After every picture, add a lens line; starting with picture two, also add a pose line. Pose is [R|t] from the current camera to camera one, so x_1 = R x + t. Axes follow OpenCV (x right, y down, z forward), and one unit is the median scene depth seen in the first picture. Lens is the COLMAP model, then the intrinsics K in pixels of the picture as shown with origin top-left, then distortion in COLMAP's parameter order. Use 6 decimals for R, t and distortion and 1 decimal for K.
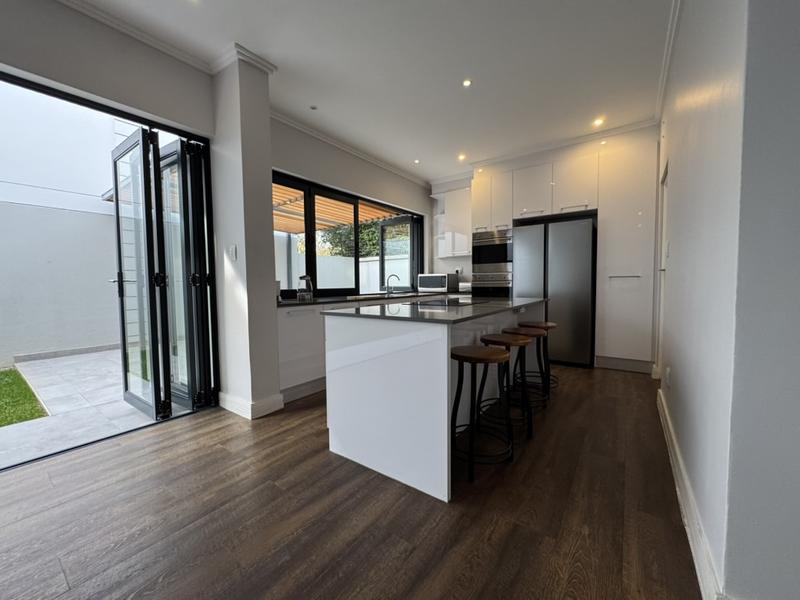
lens RADIAL K [[320.4, 0, 399.2], [0, 320.4, 298.1], [0, 0, 1]] dist [-0.000571, 0.000052]
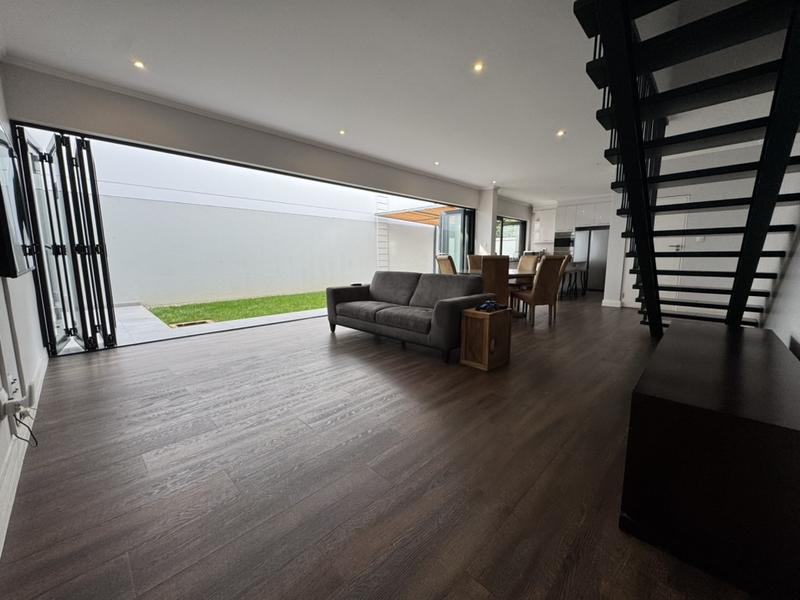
lens RADIAL K [[320.4, 0, 398.2], [0, 320.4, 301.8], [0, 0, 1]] dist [-0.000571, 0.000052]
pose [[0.989049, 0.029489, -0.144611, -0.530835], [-0.015846, 0.995389, 0.094601, 0.081646], [0.146734, -0.091274, 0.984956, -1.436103]]
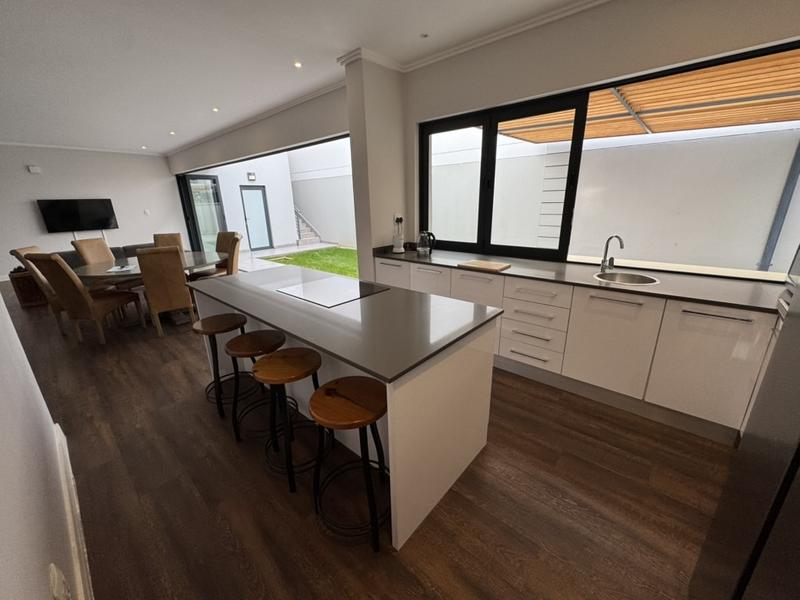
lens RADIAL K [[320.4, 0, 399.7], [0, 320.4, 298.9], [0, 0, 1]] dist [-0.000571, 0.000052]
pose [[-0.101846, 0.306840, -0.946296, 0.669282], [-0.024448, 0.950183, 0.310732, -0.161711], [0.994500, 0.054782, -0.089271, 0.909110]]
